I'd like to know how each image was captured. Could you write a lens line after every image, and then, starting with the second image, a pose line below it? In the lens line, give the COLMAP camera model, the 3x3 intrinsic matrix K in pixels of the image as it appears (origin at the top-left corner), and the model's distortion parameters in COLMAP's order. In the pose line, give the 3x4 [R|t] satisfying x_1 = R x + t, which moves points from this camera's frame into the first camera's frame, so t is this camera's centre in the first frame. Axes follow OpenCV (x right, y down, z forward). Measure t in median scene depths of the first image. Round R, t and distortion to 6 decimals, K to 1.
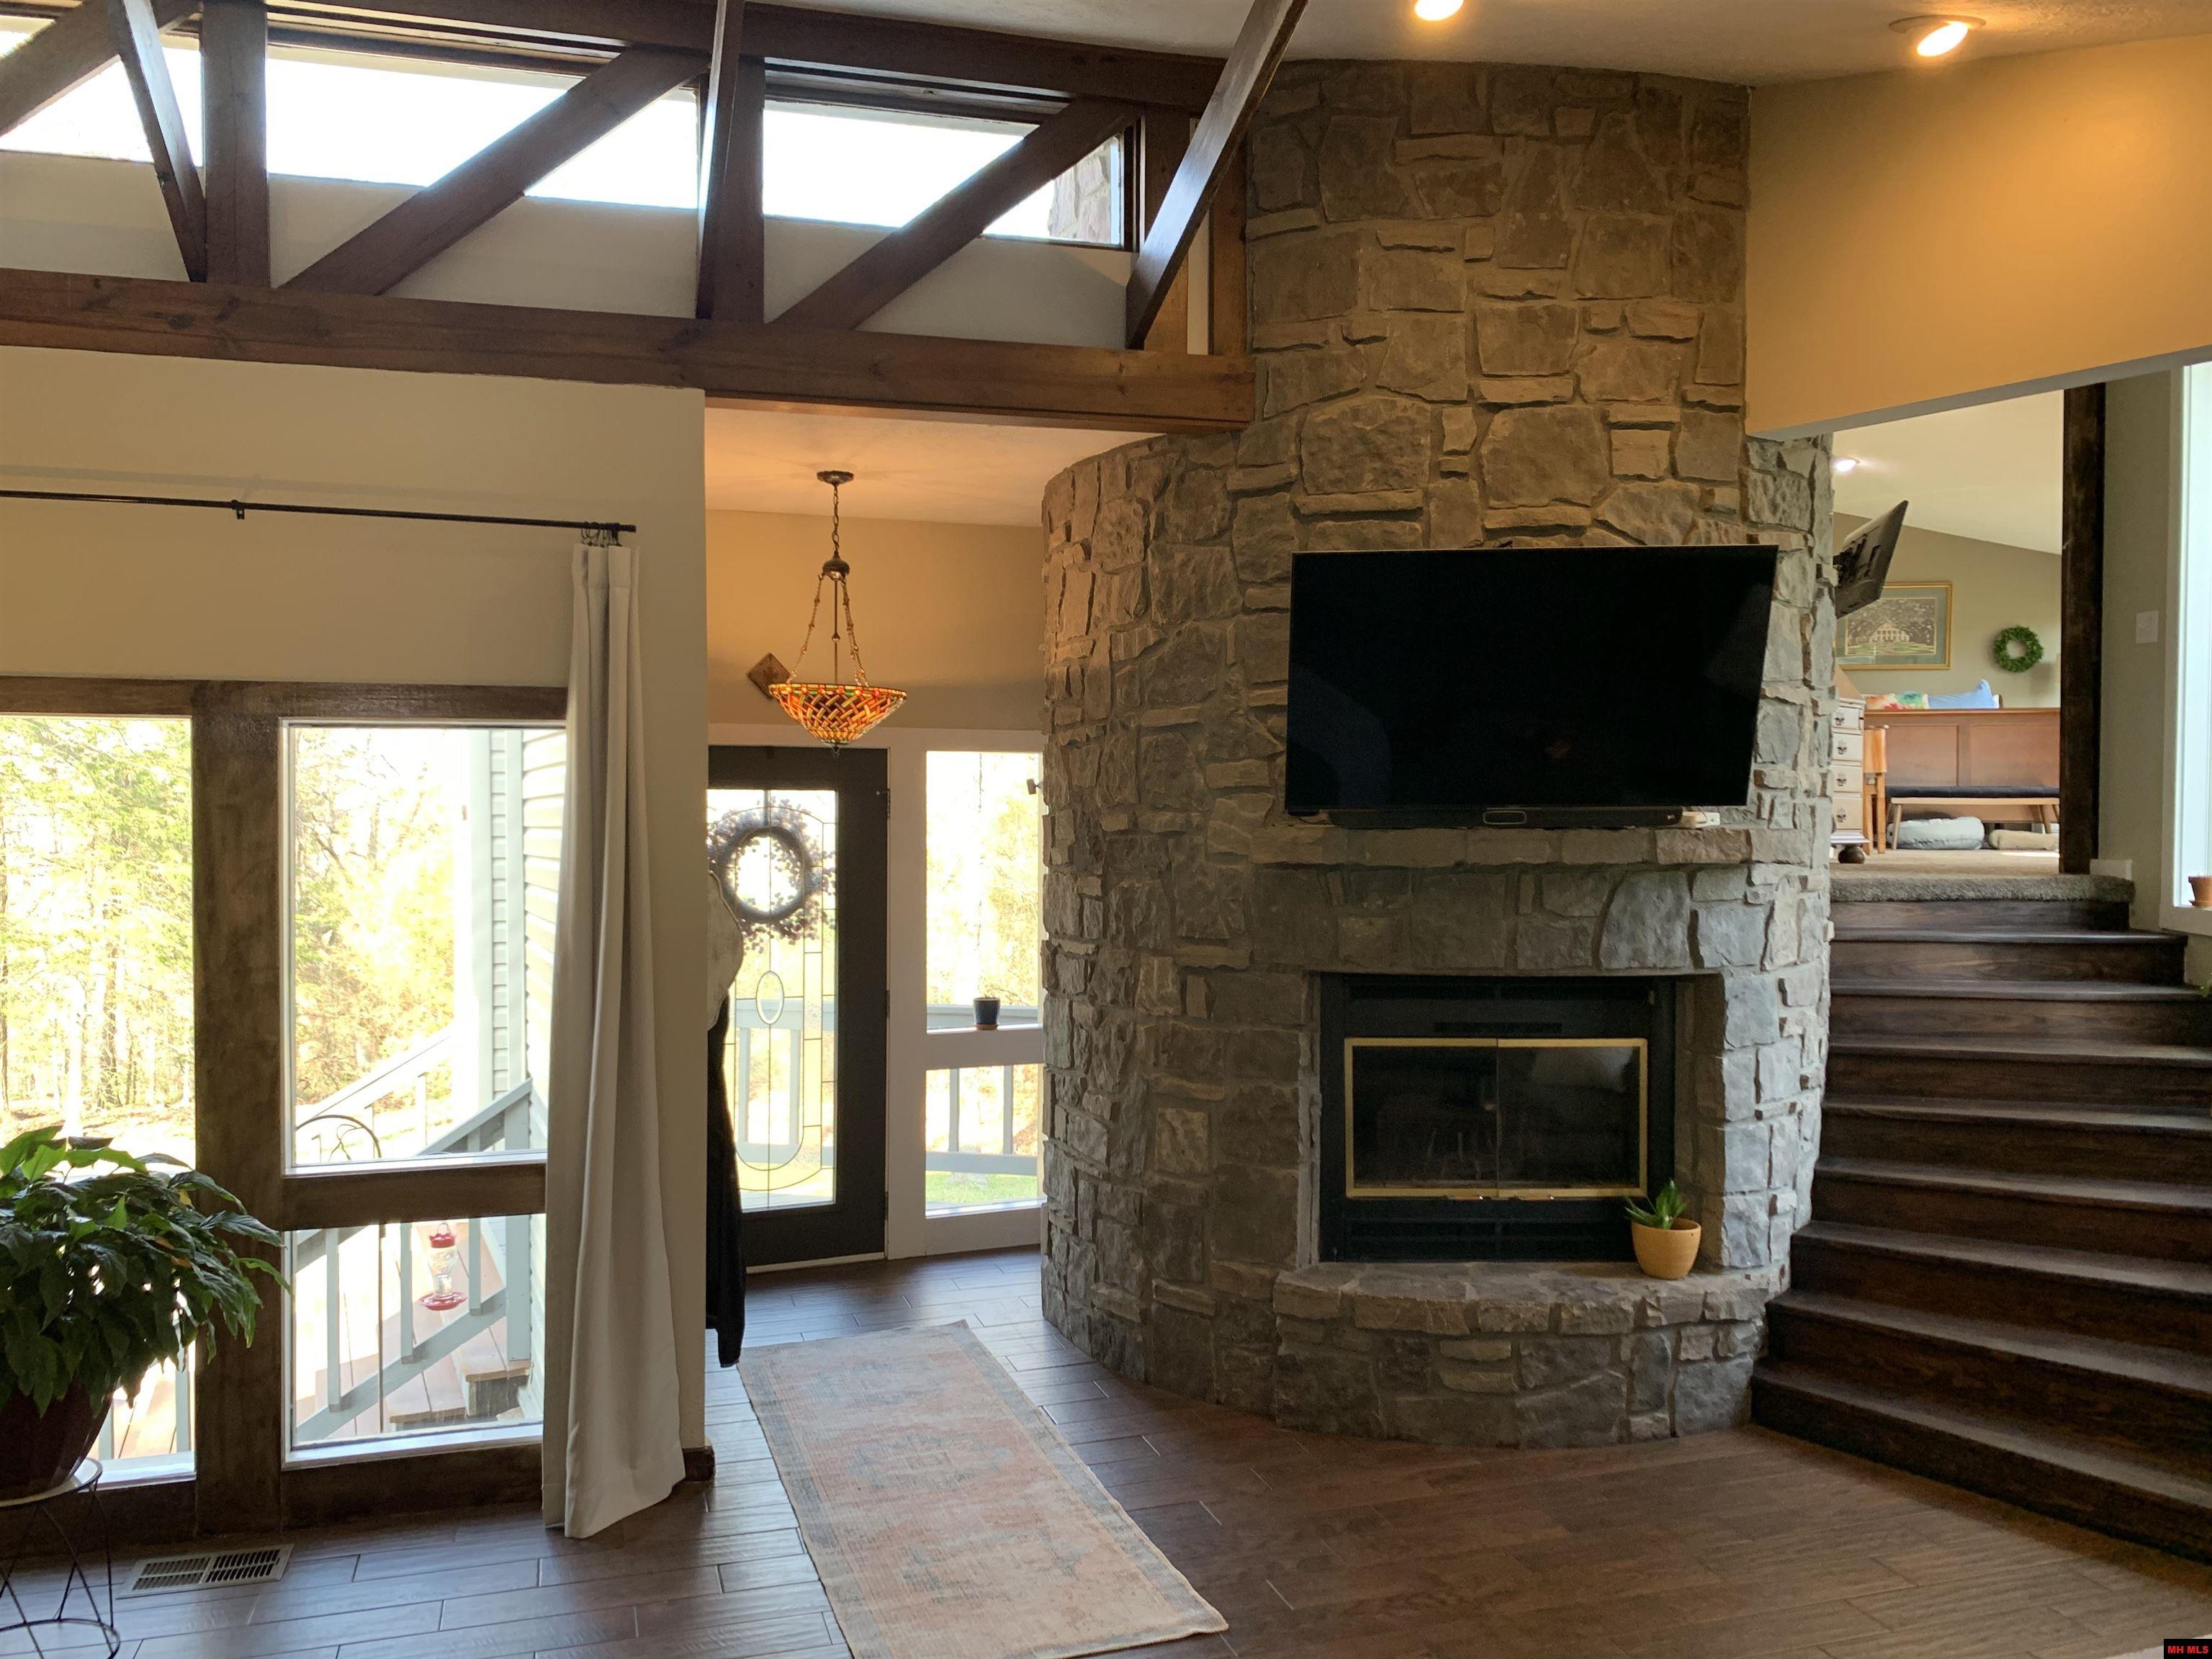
lens RADIAL K [[1674.6, 0, 1062.6], [0, 1674.6, 836.9], [0, 0, 1]] dist [0.072068, -0.096149]
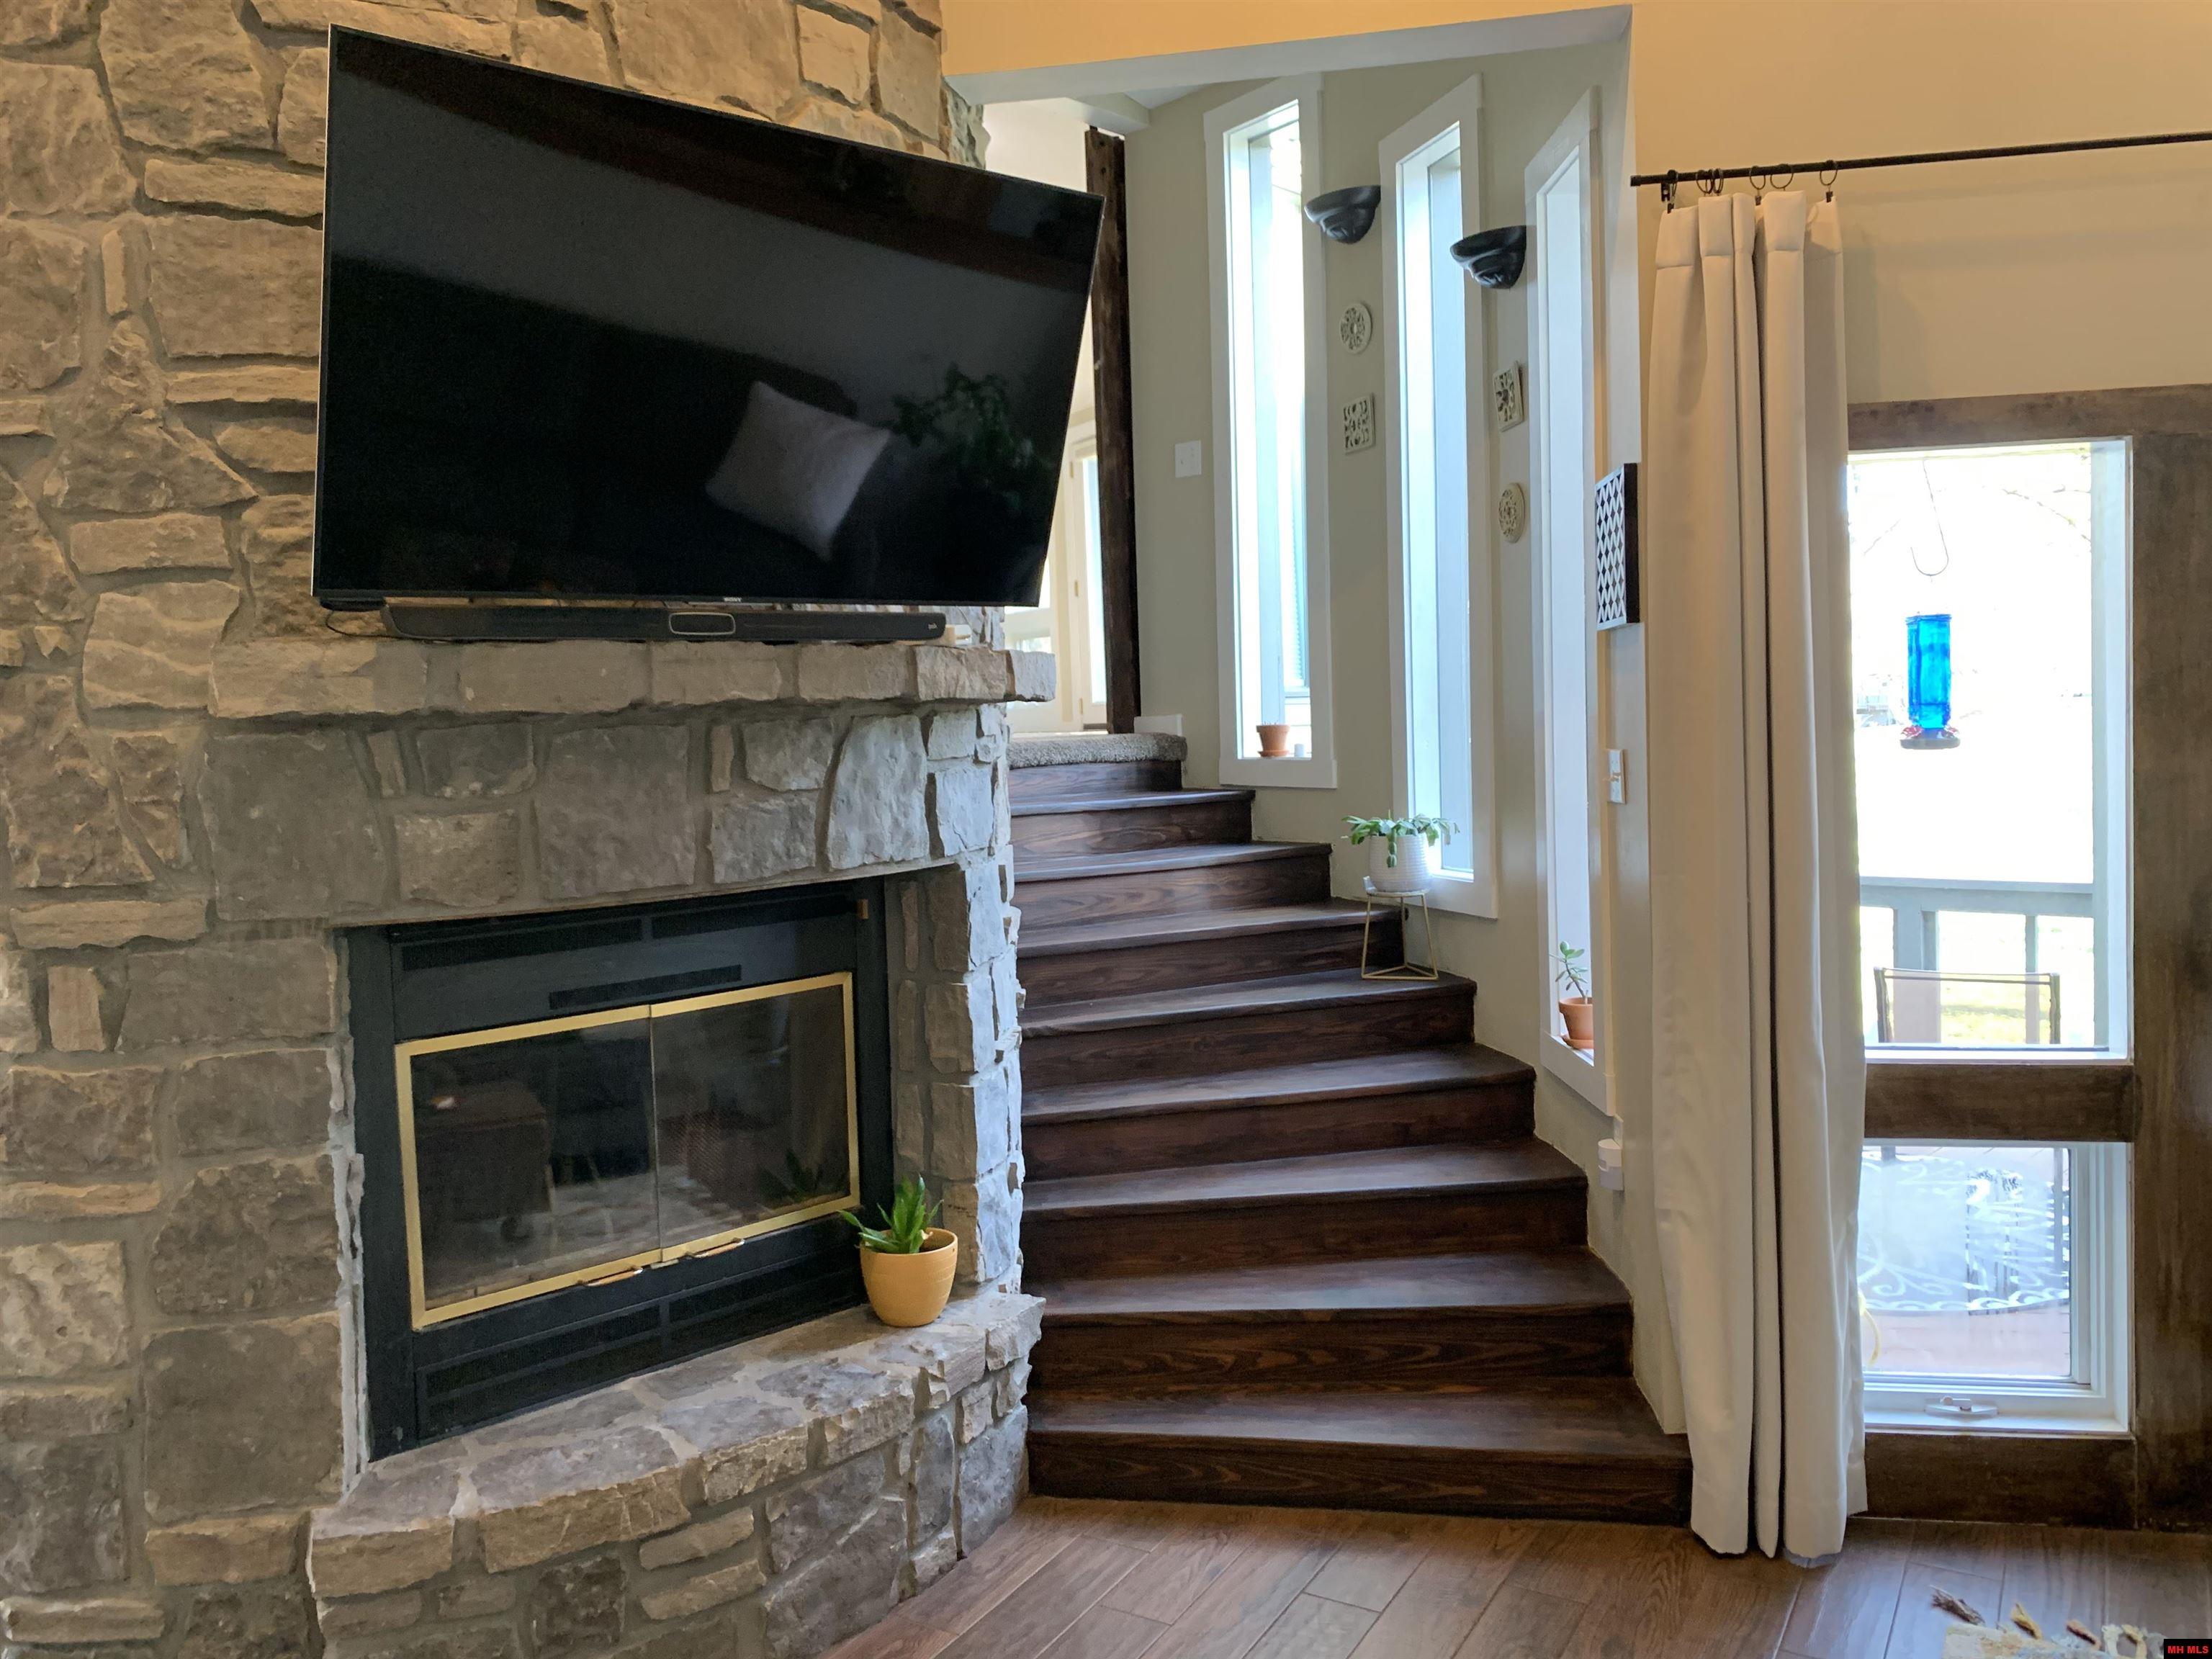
lens RADIAL K [[1691.2, 0, 1100.4], [0, 1691.2, 807.9], [0, 0, 1]] dist [0.046374, -0.049700]
pose [[0.731949, -0.061617, 0.678568, -0.035504], [0.047839, 0.998092, 0.039029, 0.033615], [-0.679678, 0.003895, 0.733500, 0.449592]]
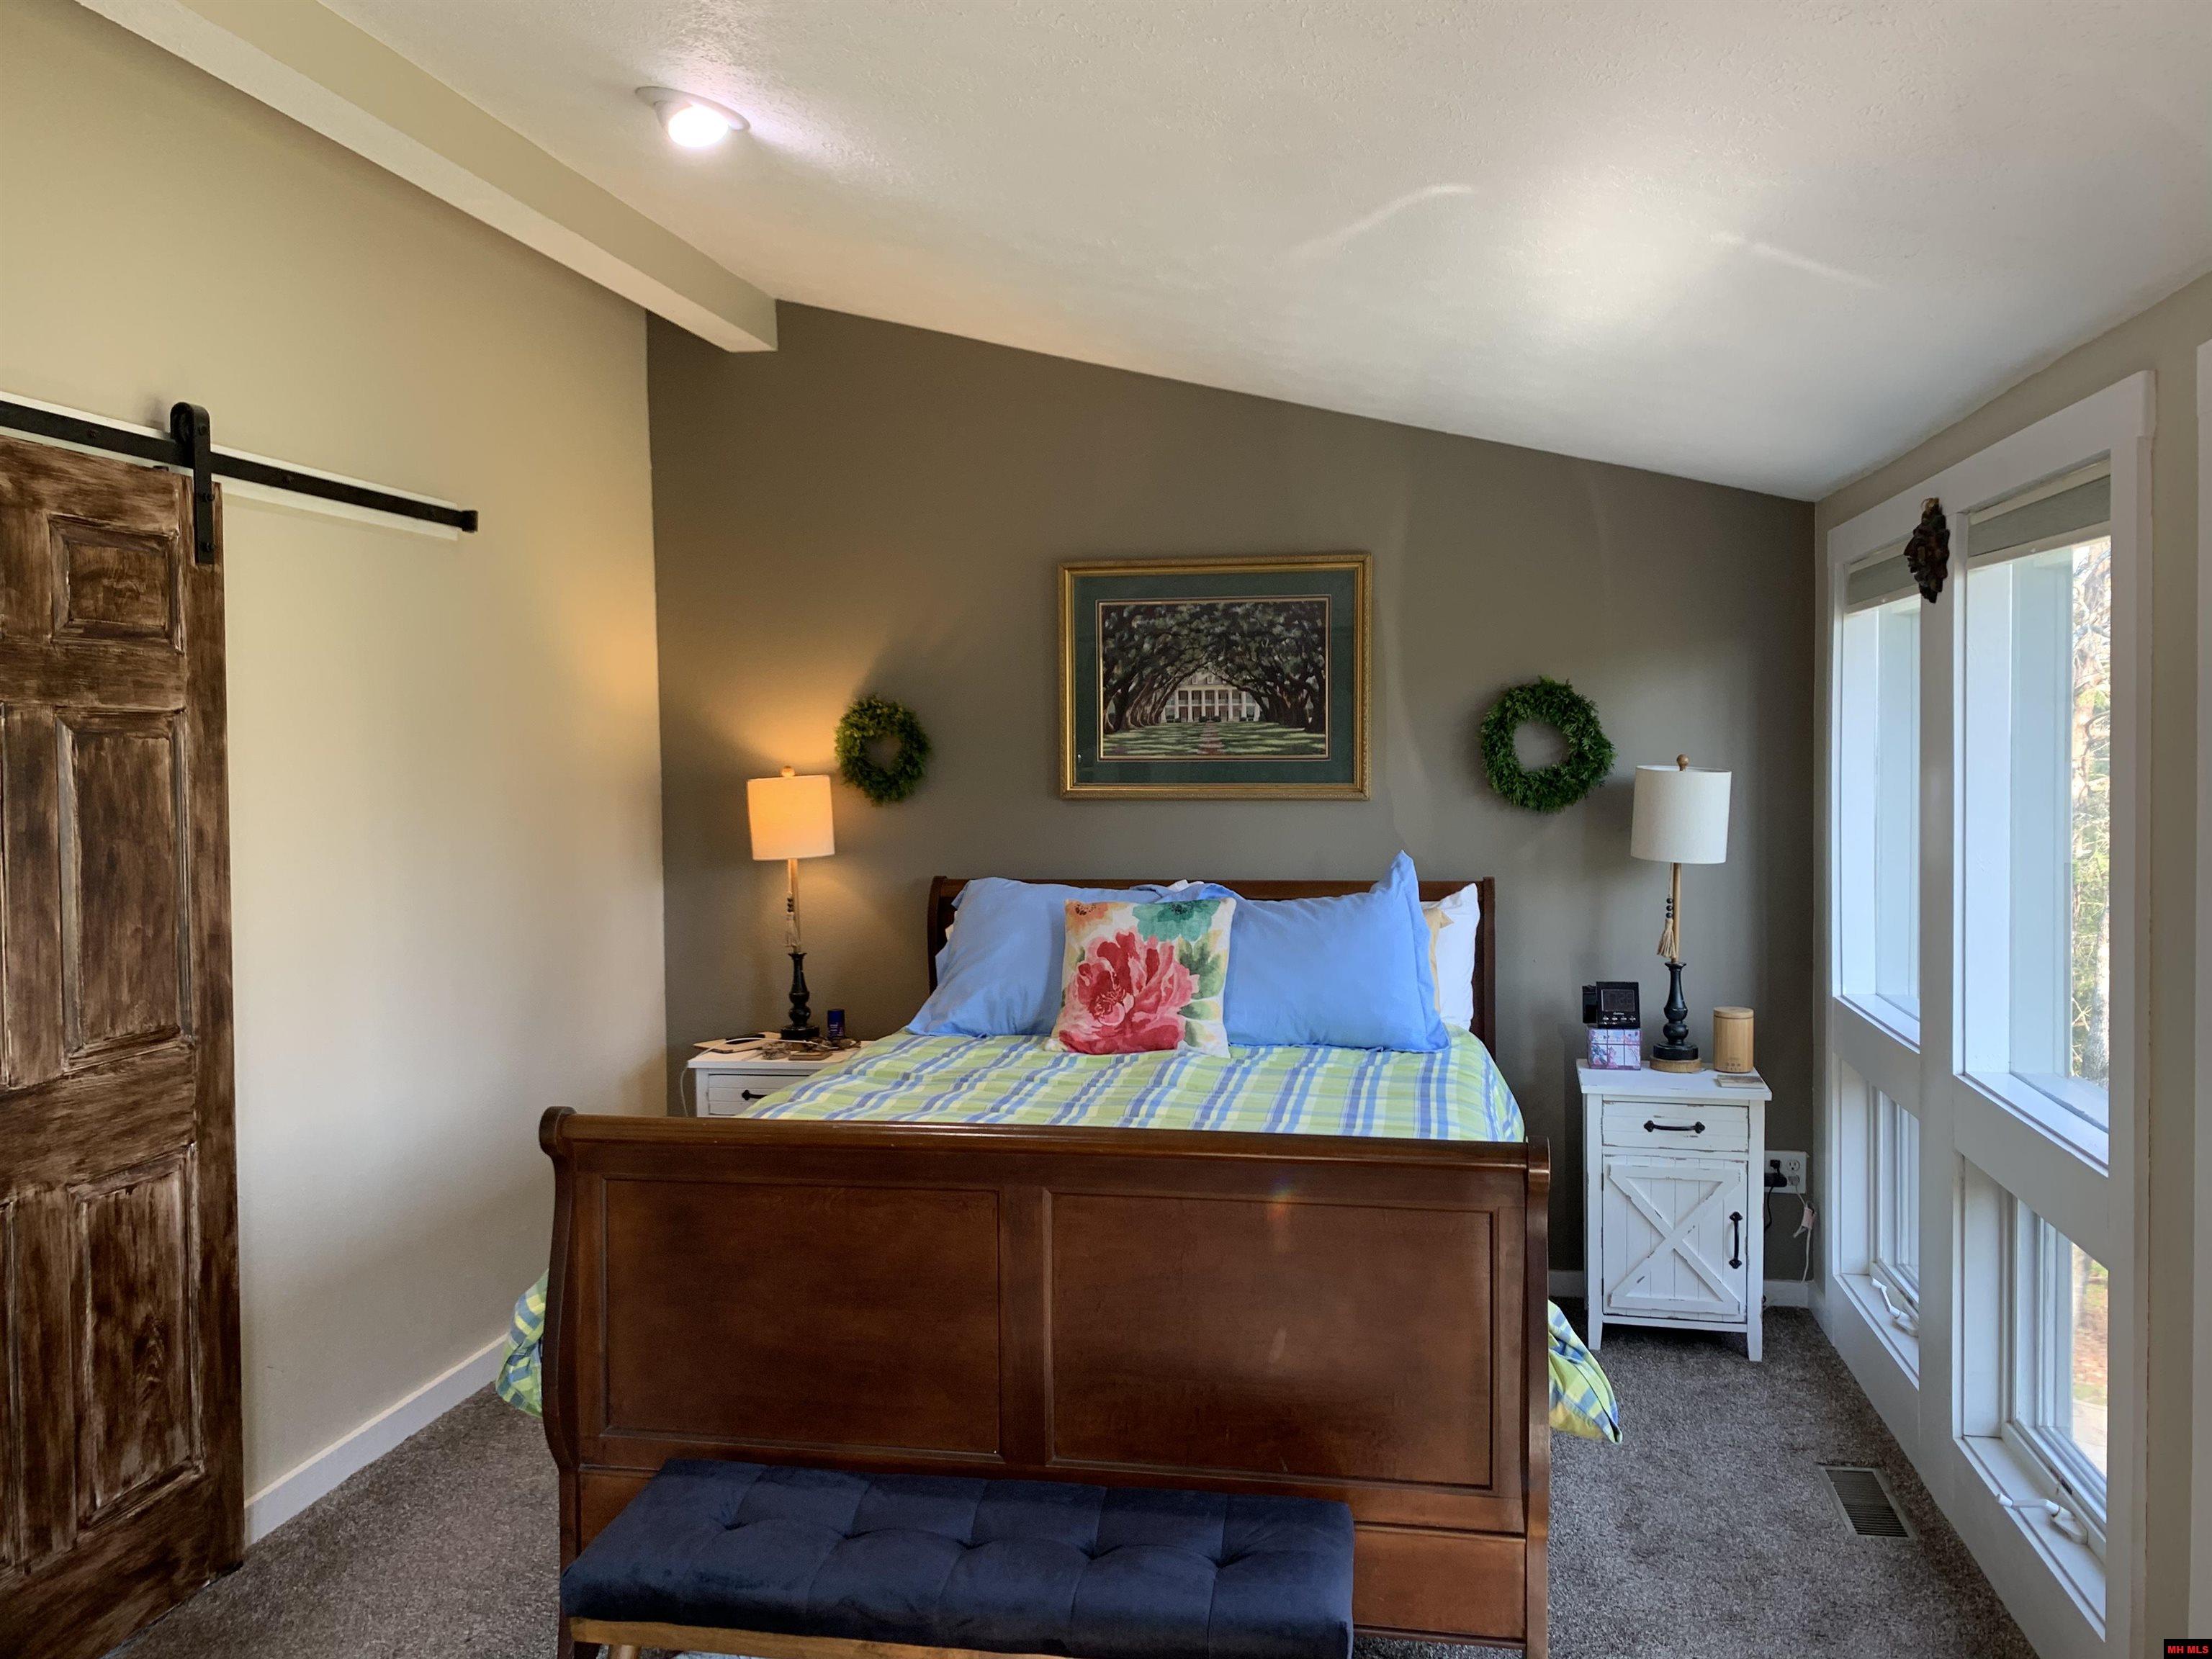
lens RADIAL K [[1691.2, 0, 1100.4], [0, 1691.2, 807.9], [0, 0, 1]] dist [0.046374, -0.049700]
pose [[0.998443, -0.015623, 0.053552, 1.215507], [0.014768, 0.999758, 0.016323, -0.281270], [-0.053795, -0.015507, 0.998432, 1.755267]]
